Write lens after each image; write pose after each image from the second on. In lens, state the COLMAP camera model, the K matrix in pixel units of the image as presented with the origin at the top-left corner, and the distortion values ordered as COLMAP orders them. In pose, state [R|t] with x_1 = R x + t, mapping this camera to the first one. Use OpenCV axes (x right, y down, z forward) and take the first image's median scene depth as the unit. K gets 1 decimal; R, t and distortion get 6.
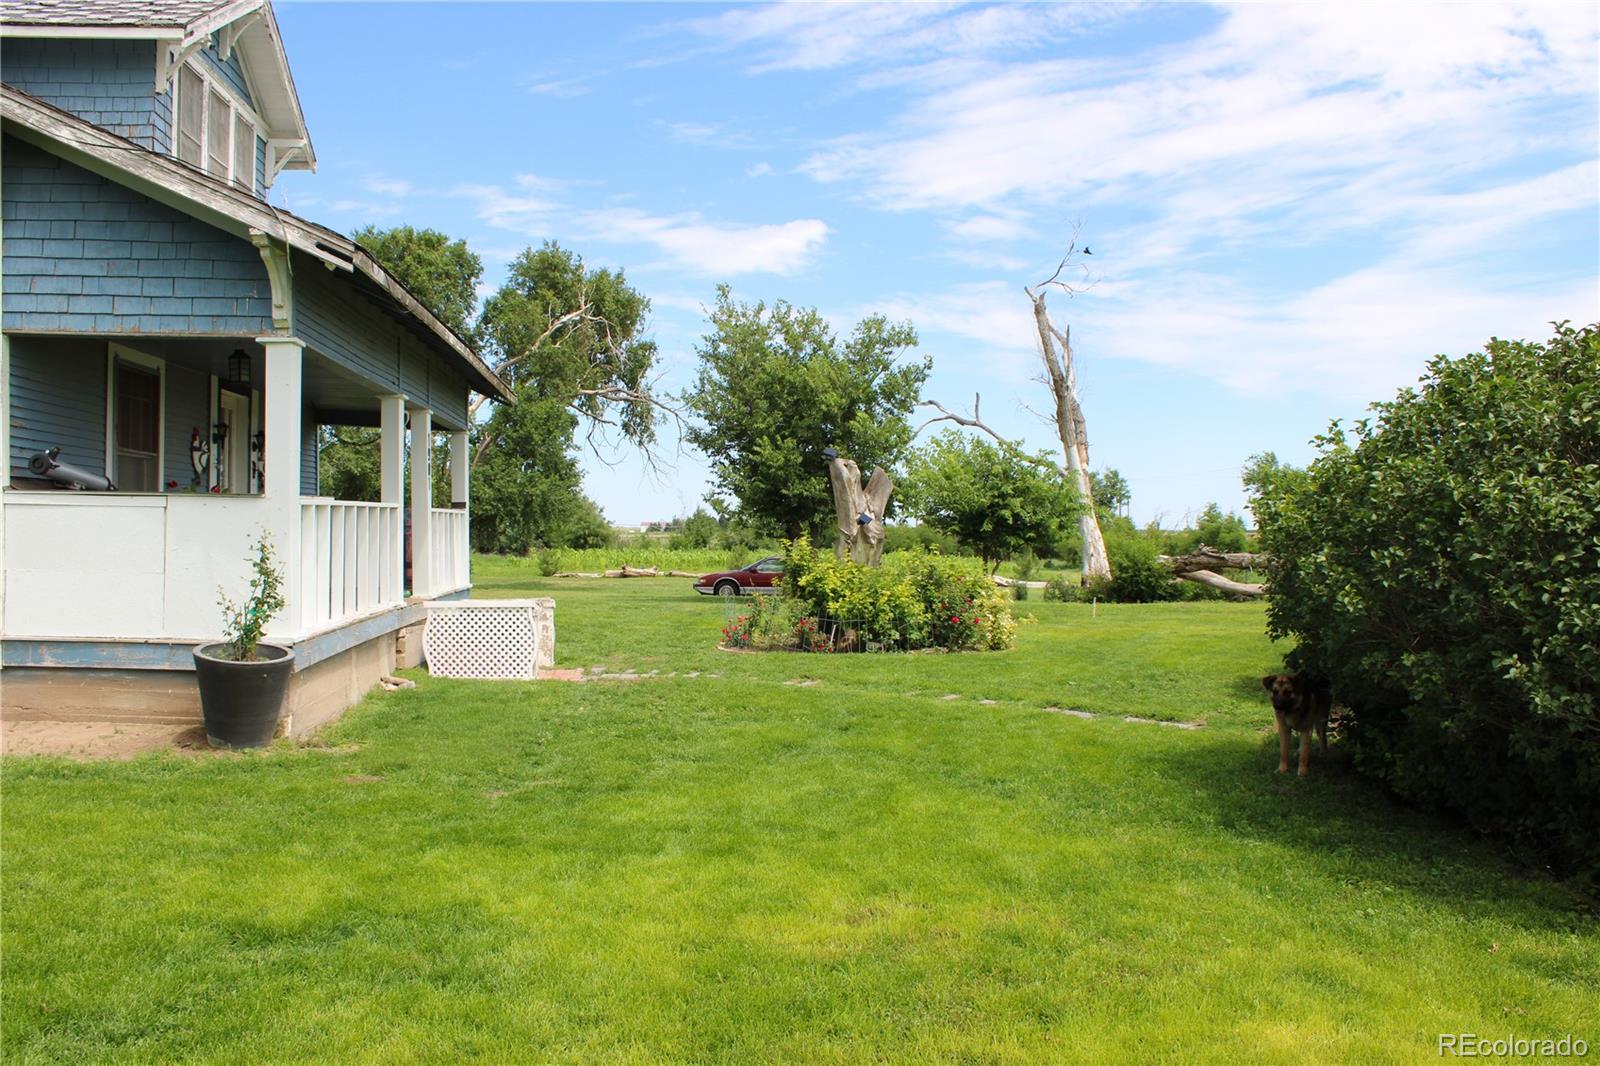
lens RADIAL K [[1315.4, 0, 798.8], [0, 1315.4, 560.1], [0, 0, 1]] dist [-0.153215, 0.116595]
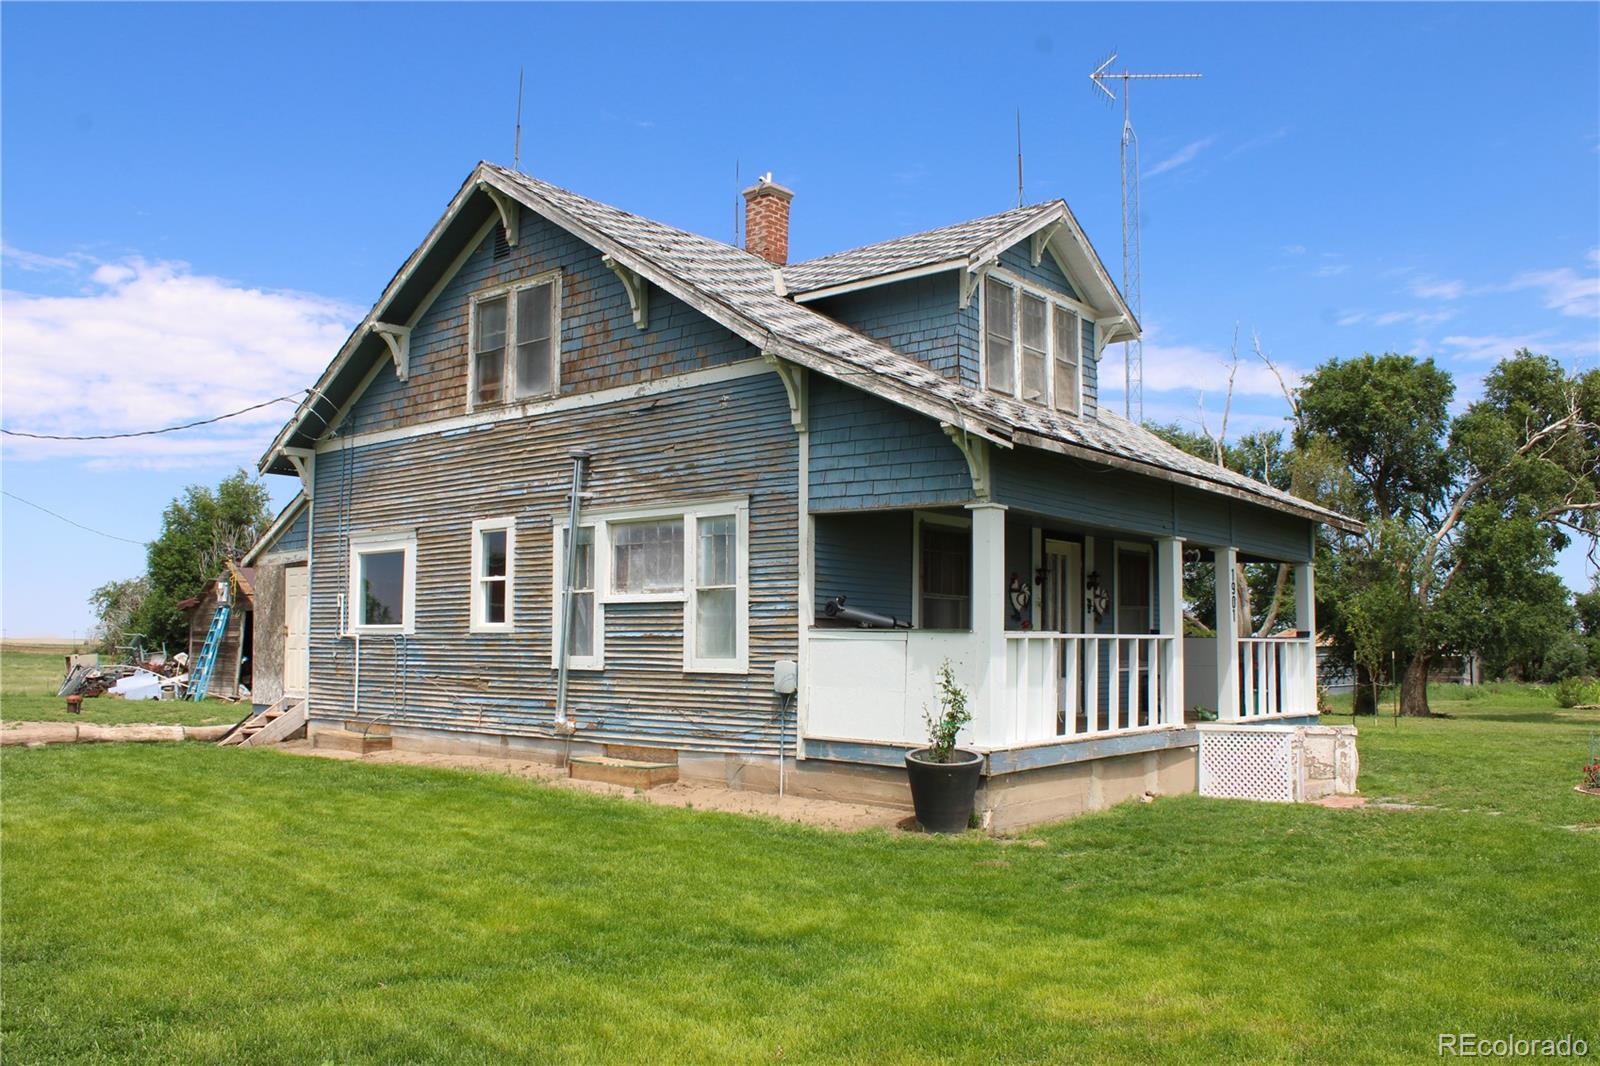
lens RADIAL K [[1315.4, 0, 798.8], [0, 1315.4, 560.1], [0, 0, 1]] dist [-0.153215, 0.116595]
pose [[0.708472, -0.047949, -0.704108, 0.248149], [-0.021373, 0.995774, -0.089317, -0.001120], [0.705415, 0.078327, 0.704454, -0.011476]]
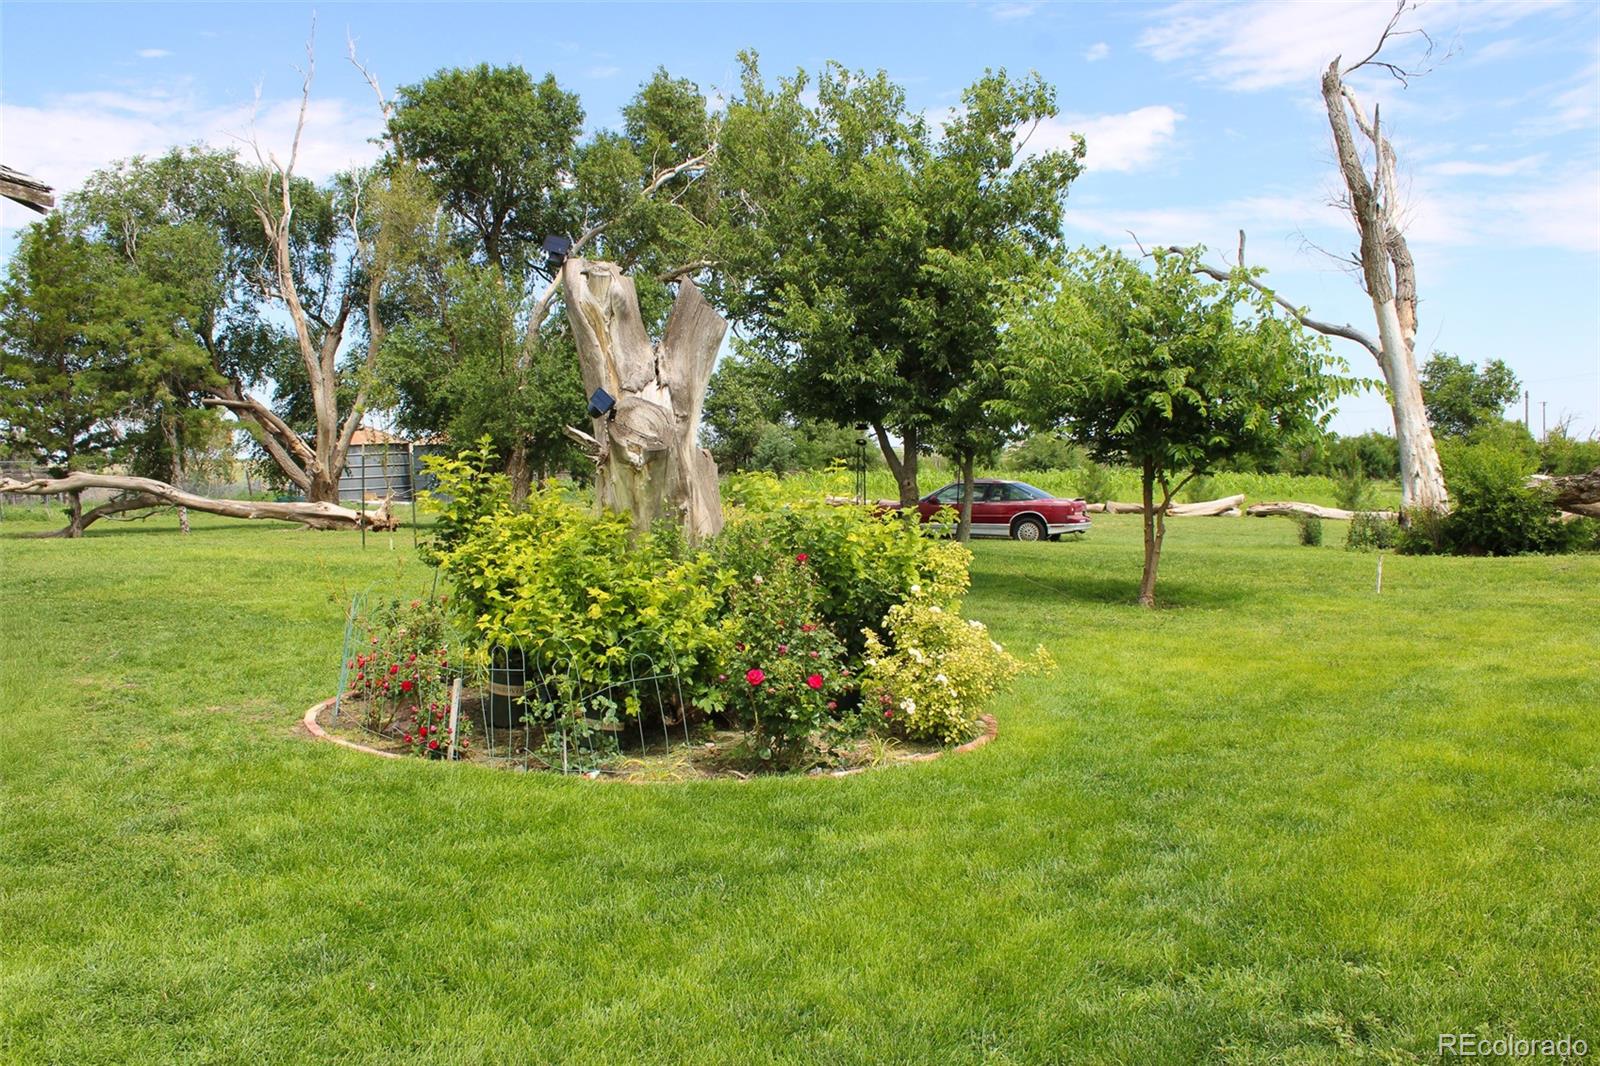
lens RADIAL K [[1274.5, 0, 800.0], [0, 1274.5, 533.0], [0, 0, 1]] dist [-0.089169, -0.004147]
pose [[0.956551, 0.001361, -0.291562, 0.334489], [0.011045, 0.999102, 0.040901, -0.010655], [0.291355, -0.042344, 0.955677, 0.996448]]
